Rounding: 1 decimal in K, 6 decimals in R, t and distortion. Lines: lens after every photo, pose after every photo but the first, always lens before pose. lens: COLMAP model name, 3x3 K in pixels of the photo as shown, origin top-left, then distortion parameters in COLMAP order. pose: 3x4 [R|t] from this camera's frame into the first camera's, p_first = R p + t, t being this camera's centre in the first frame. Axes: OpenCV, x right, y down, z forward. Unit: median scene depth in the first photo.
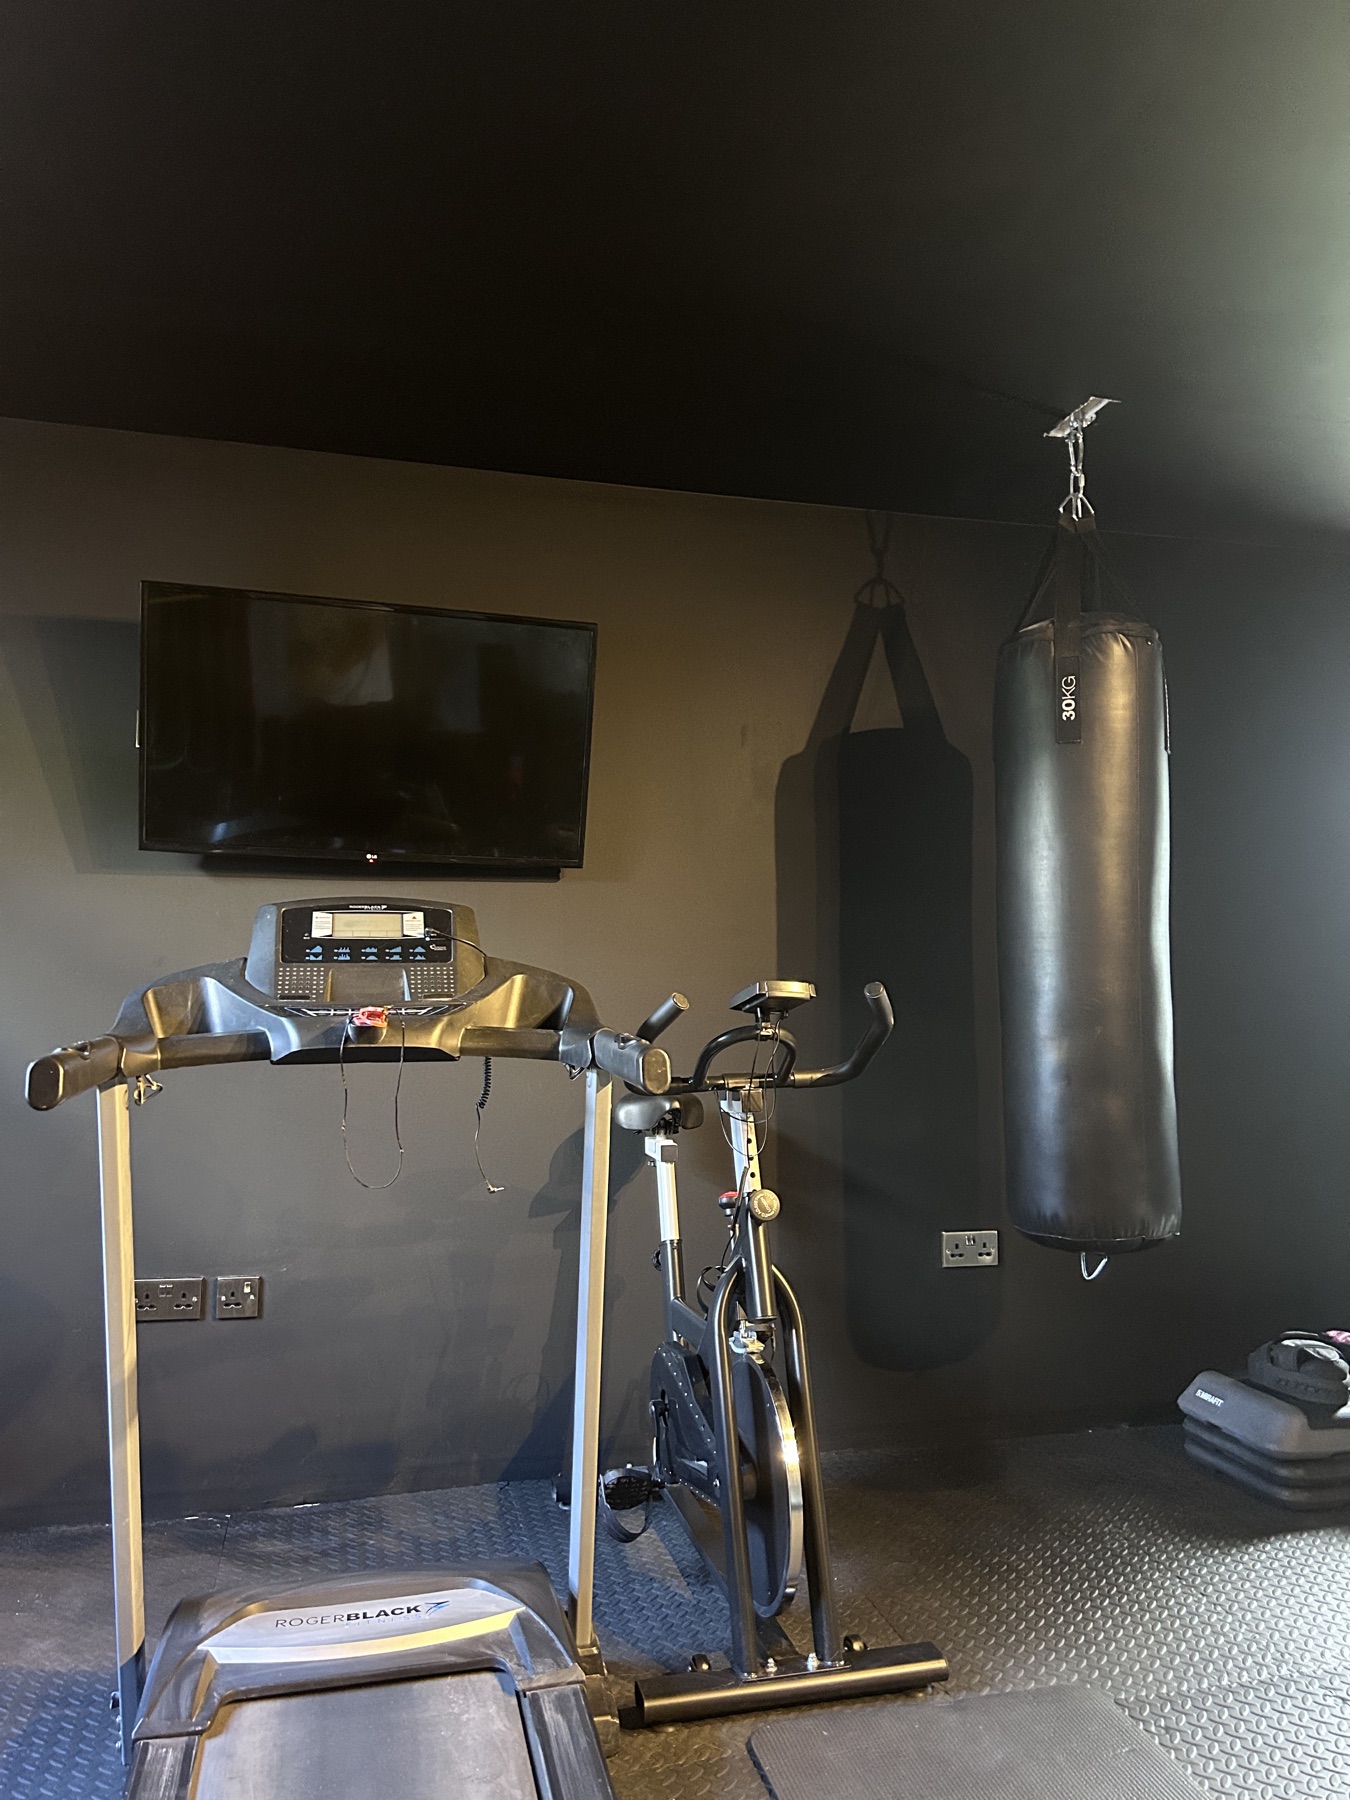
lens RADIAL K [[1348.8, 0, 680.0], [0, 1348.8, 893.7], [0, 0, 1]] dist [0.063908, -0.051177]
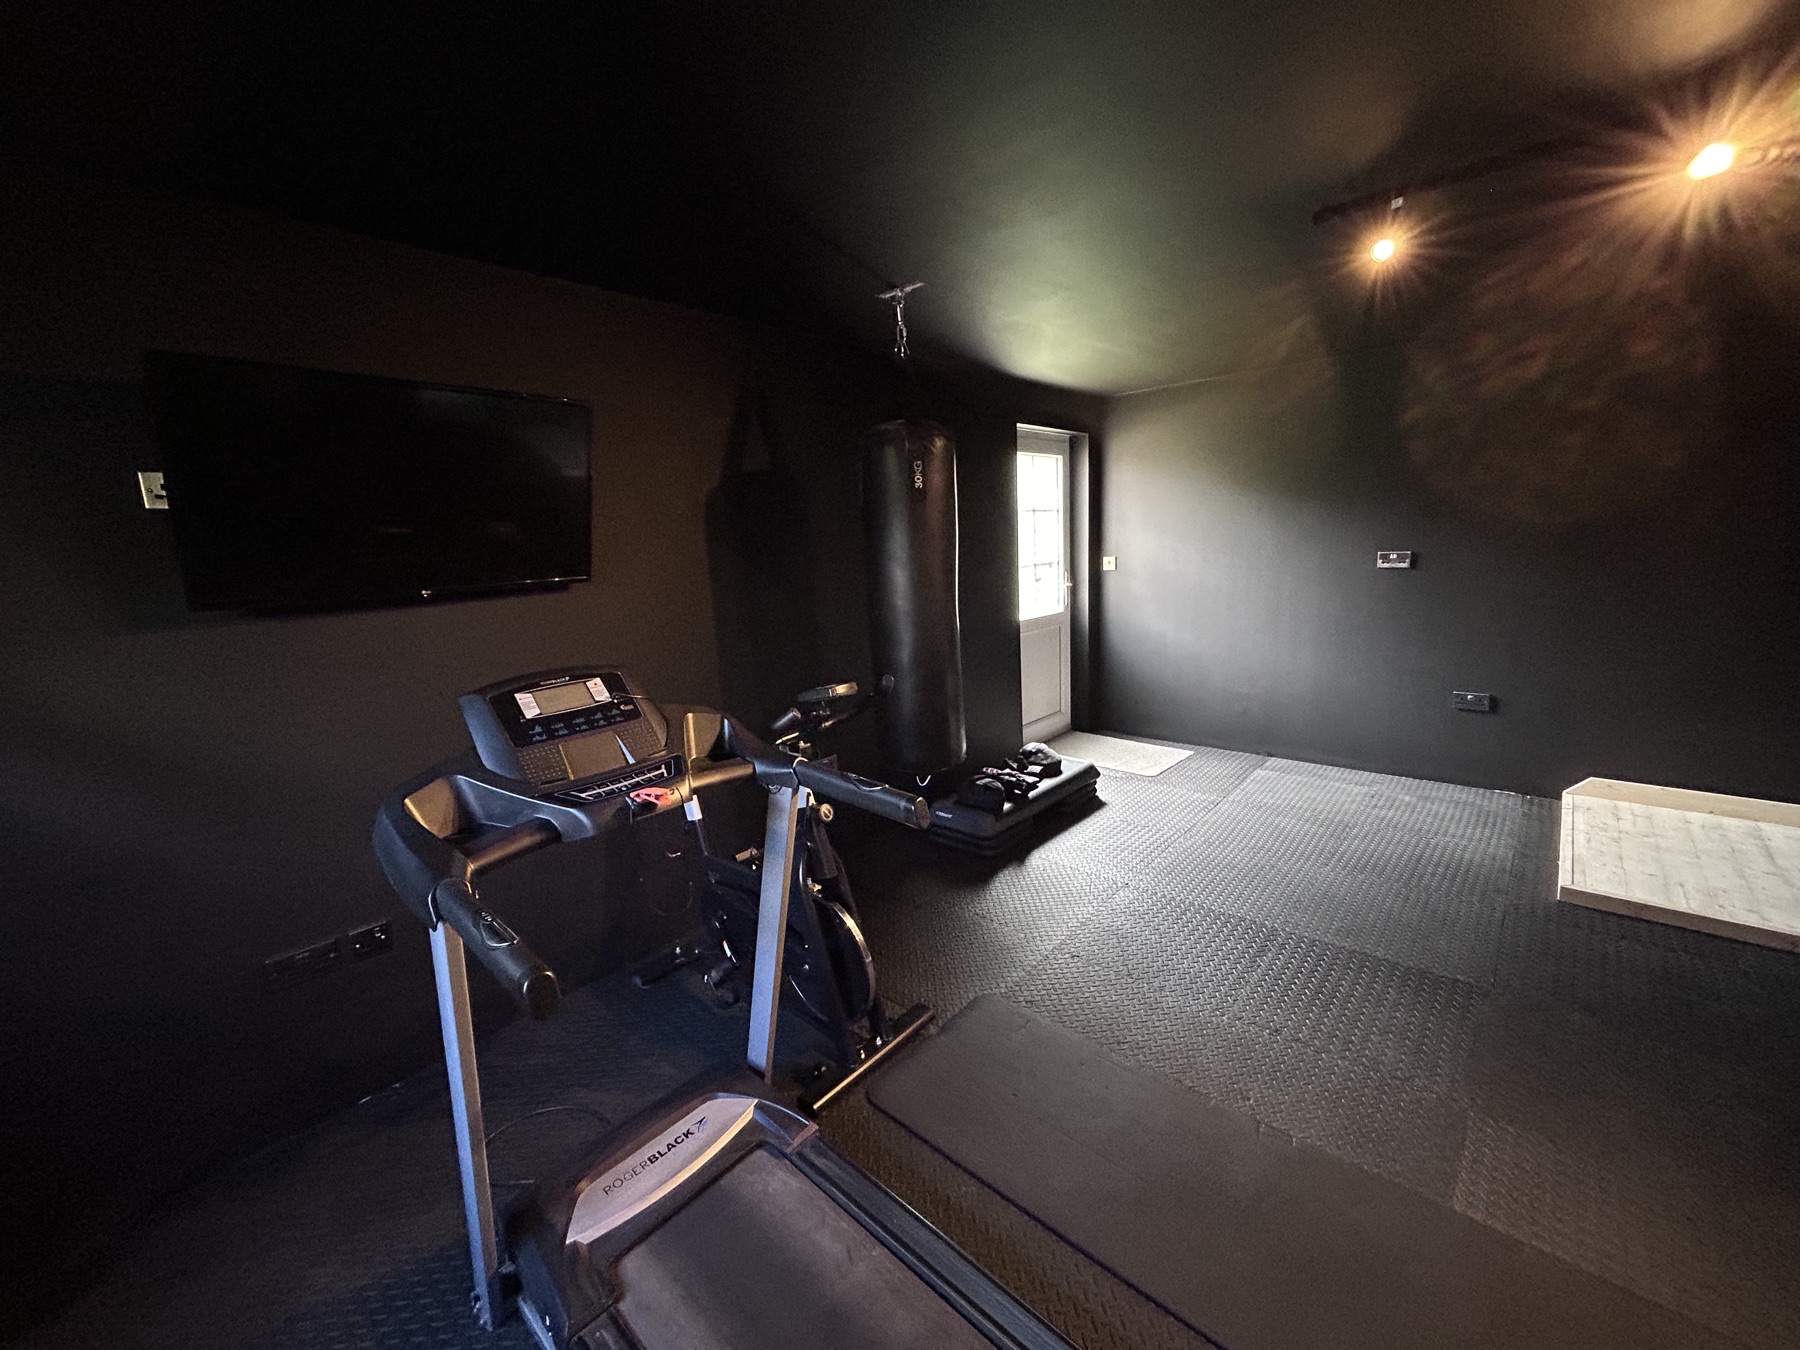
lens RADIAL K [[724.0, 0, 901.4], [0, 724.0, 671.2], [0, 0, 1]] dist [0.007566, -0.000109]
pose [[0.829886, -0.146635, 0.538319, -0.330074], [0.013143, 0.969716, 0.243883, -0.161150], [-0.557778, -0.195320, 0.806681, 0.285562]]
